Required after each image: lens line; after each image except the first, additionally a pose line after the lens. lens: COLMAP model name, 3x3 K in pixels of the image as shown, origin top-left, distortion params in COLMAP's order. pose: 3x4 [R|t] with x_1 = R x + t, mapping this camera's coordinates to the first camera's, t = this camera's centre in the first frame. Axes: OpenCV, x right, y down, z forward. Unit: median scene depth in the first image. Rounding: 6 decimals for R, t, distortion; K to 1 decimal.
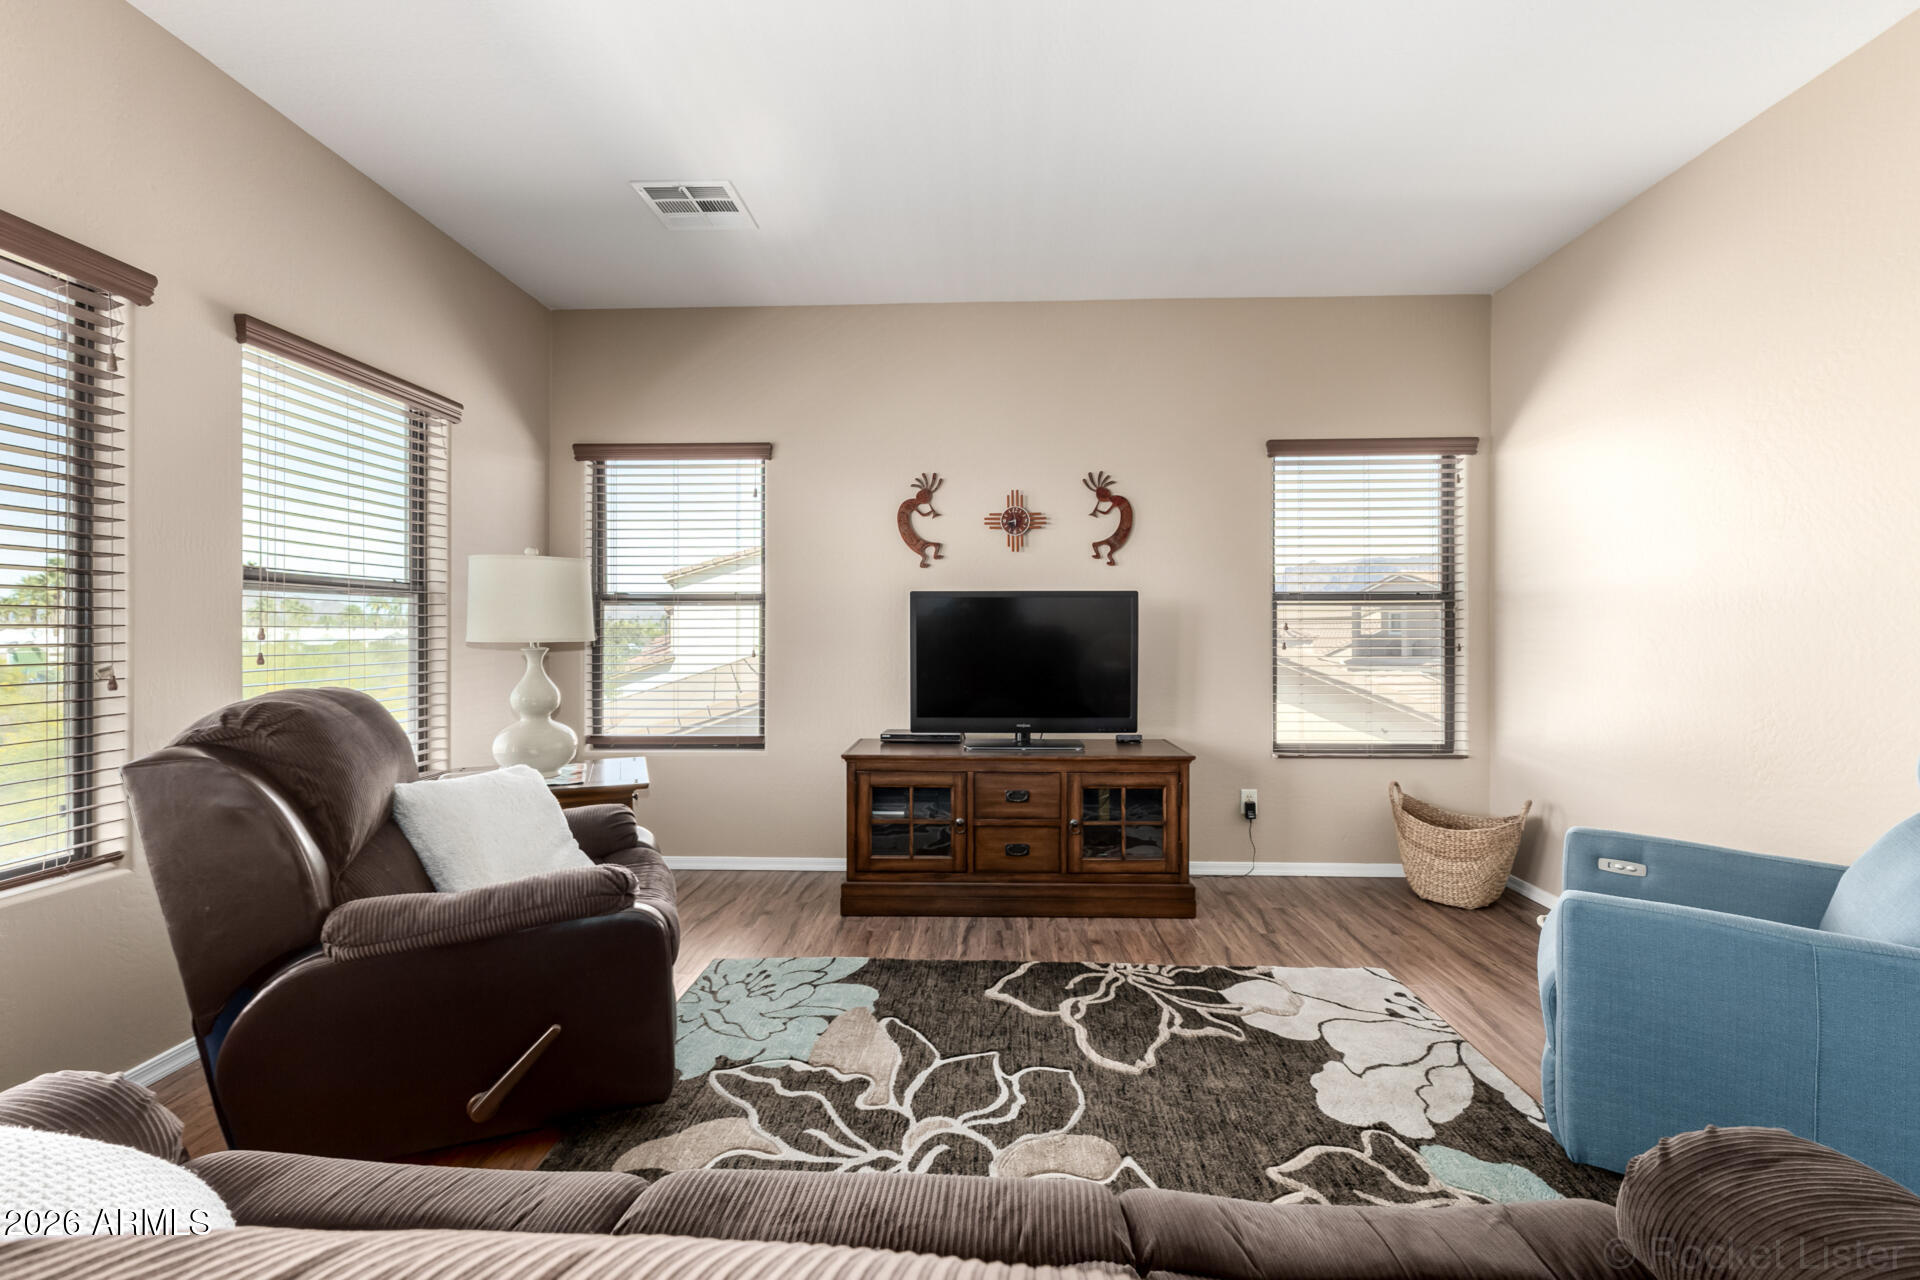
lens RADIAL K [[831.0, 0, 962.8], [0, 831.0, 634.7], [0, 0, 1]] dist [-0.001254, -0.000140]
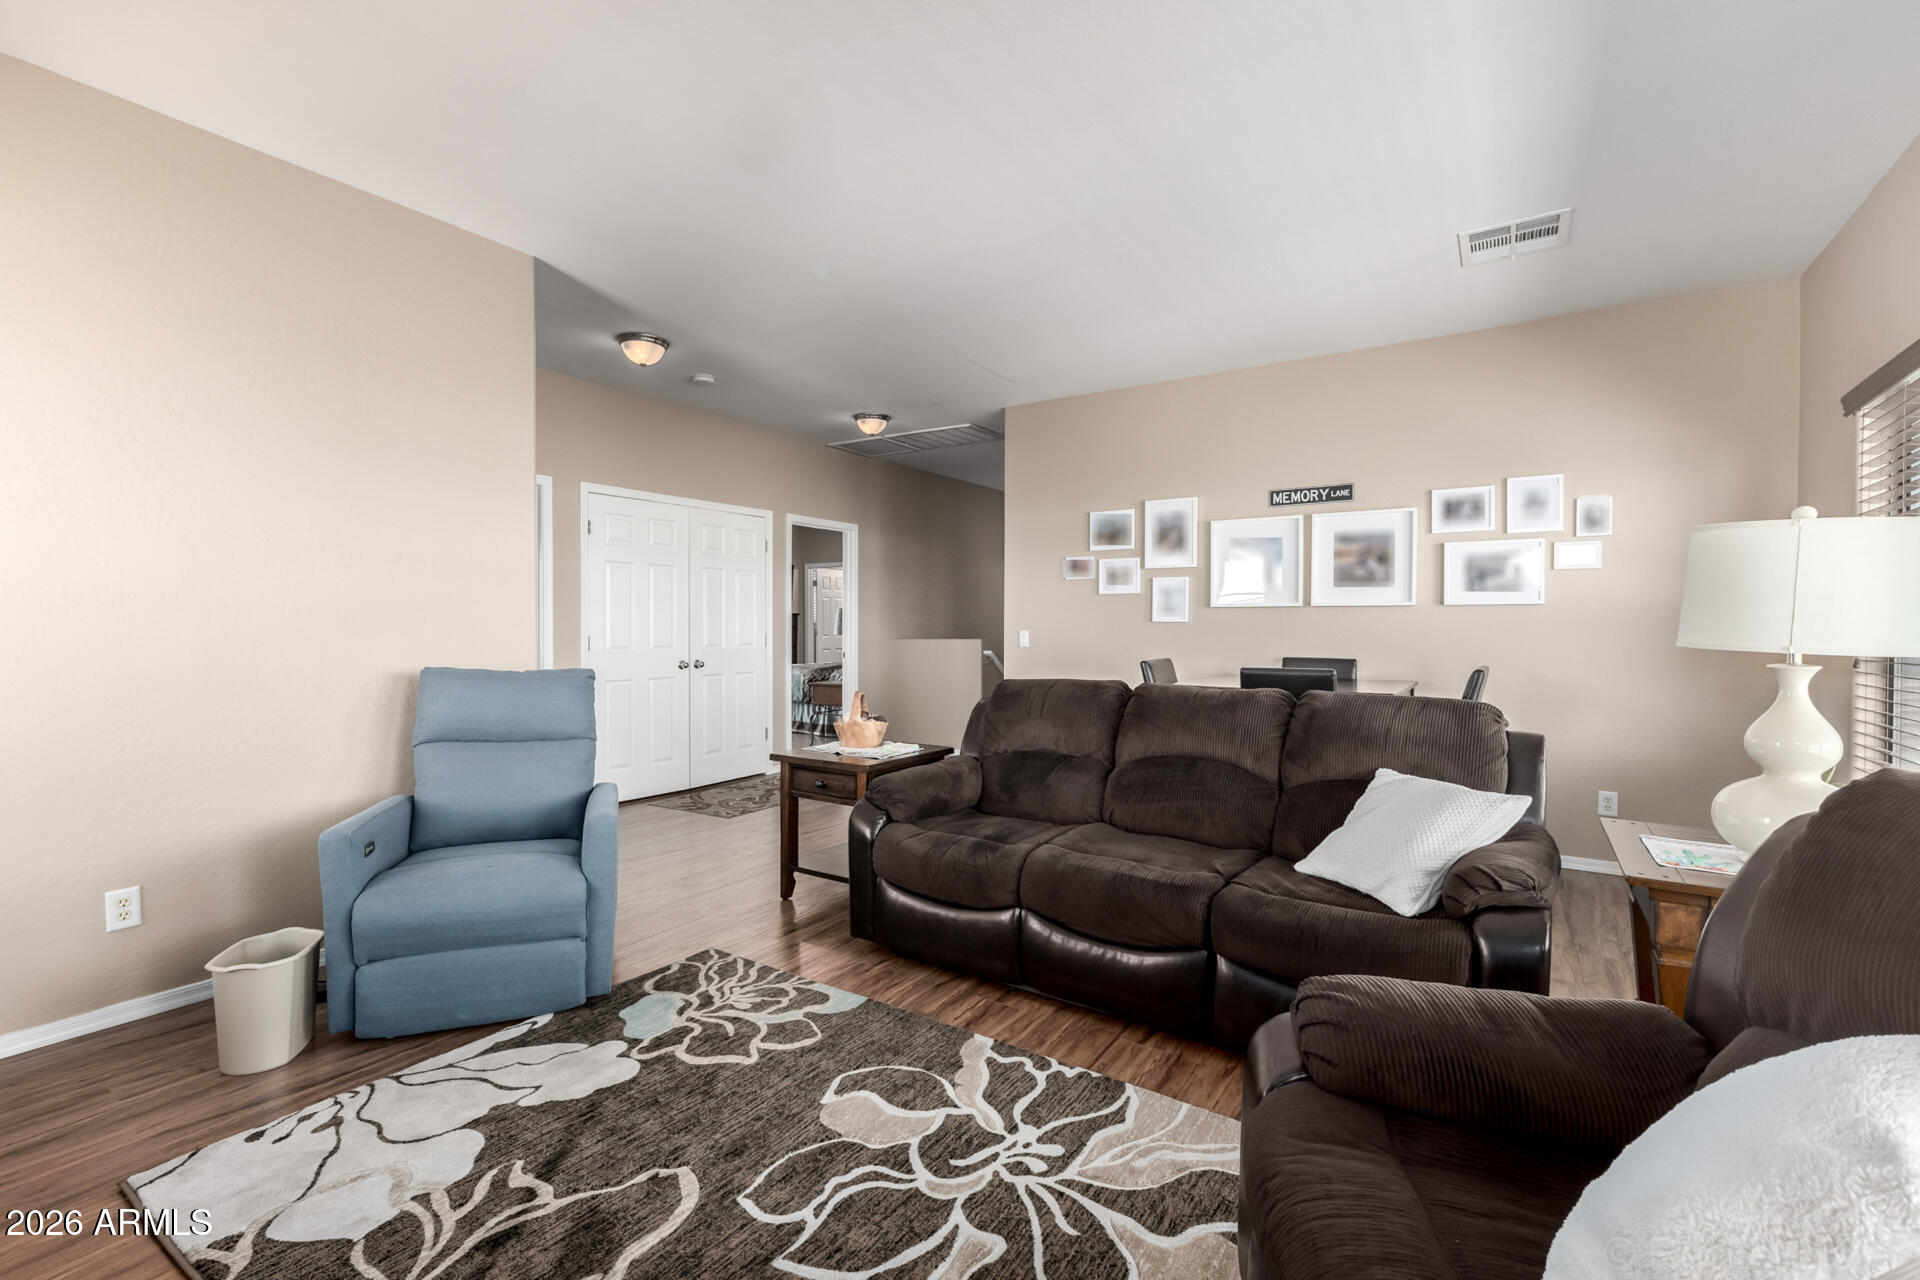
lens RADIAL K [[831.0, 0, 958.5], [0, 831.0, 634.4], [0, 0, 1]] dist [-0.001254, -0.000140]
pose [[-0.855043, -0.006982, 0.518510, -0.500826], [0.000243, 0.999904, 0.013866, -0.025840], [-0.518557, 0.011982, -0.854959, 1.712352]]
